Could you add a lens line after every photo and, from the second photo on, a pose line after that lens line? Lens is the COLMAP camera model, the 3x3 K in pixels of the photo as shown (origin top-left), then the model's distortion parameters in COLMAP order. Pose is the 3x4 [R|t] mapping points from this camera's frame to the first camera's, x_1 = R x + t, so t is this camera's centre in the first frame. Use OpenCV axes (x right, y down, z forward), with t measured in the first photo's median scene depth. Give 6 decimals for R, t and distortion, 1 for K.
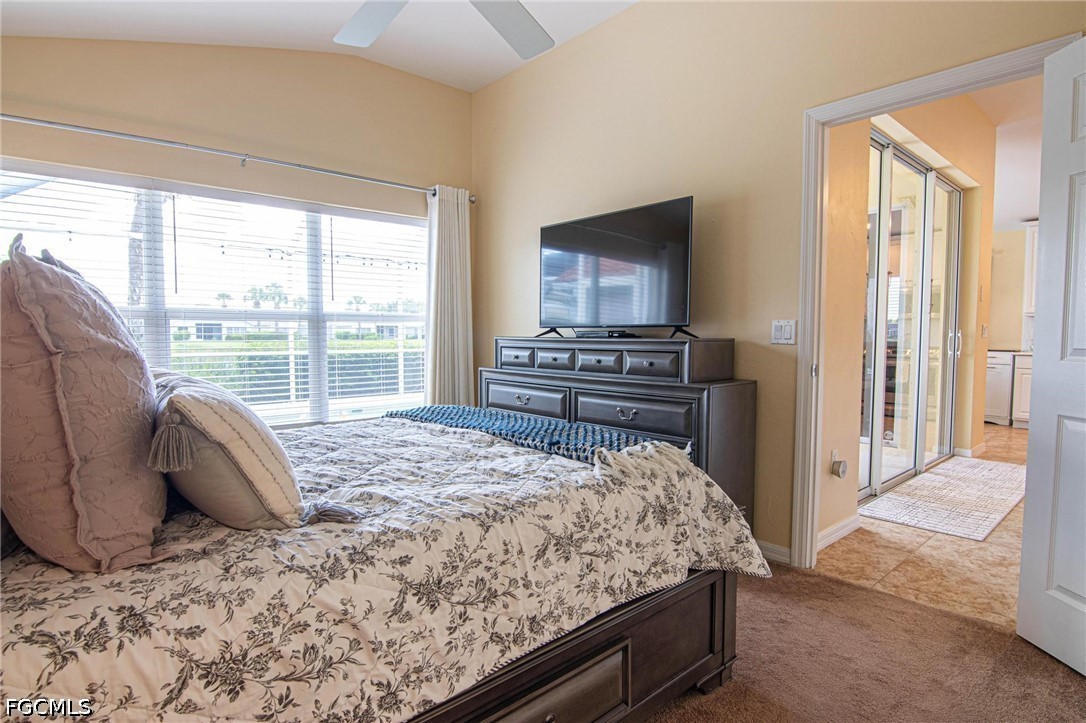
lens RADIAL K [[563.3, 0, 537.8], [0, 563.3, 364.8], [0, 0, 1]] dist [-0.001747, -0.016029]
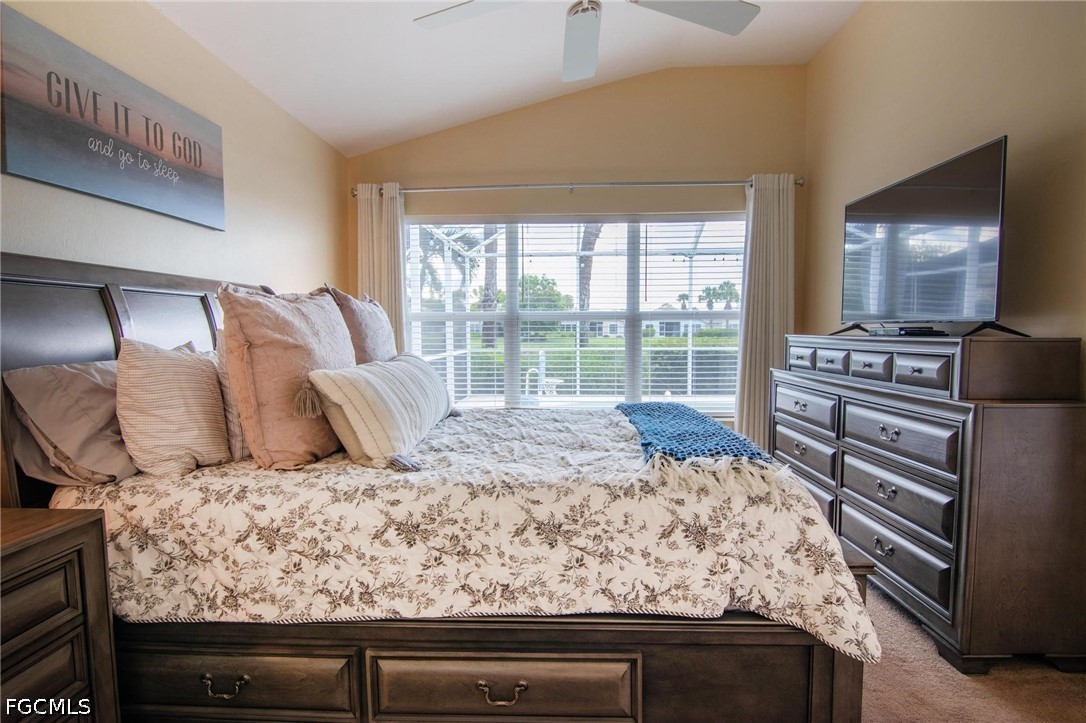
lens RADIAL K [[563.3, 0, 537.8], [0, 563.3, 364.8], [0, 0, 1]] dist [-0.001747, -0.016029]
pose [[0.724881, 0.037339, -0.687861, 0.774096], [-0.033835, 0.999255, 0.018586, -0.014463], [0.688042, 0.009801, 0.725604, 0.217100]]
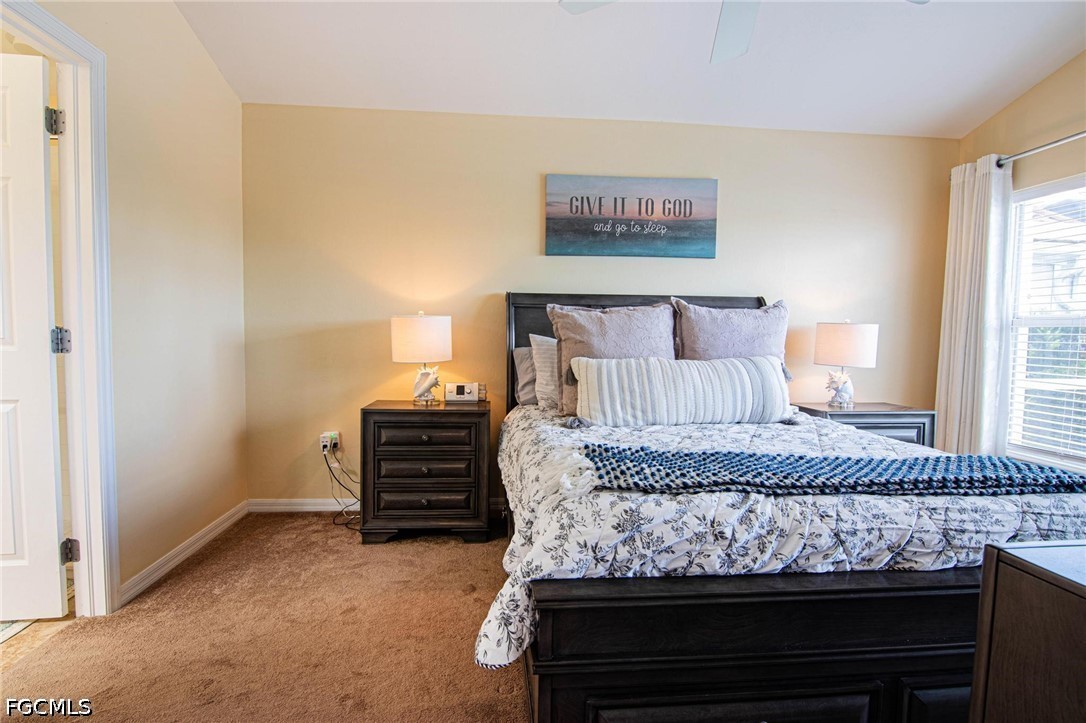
lens RADIAL K [[563.3, 0, 537.8], [0, 563.3, 364.8], [0, 0, 1]] dist [-0.001747, -0.016029]
pose [[-0.594543, 0.035800, -0.803266, 1.233578], [-0.063908, 0.993744, 0.091591, -0.112355], [0.801520, 0.105790, -0.588536, 1.940911]]
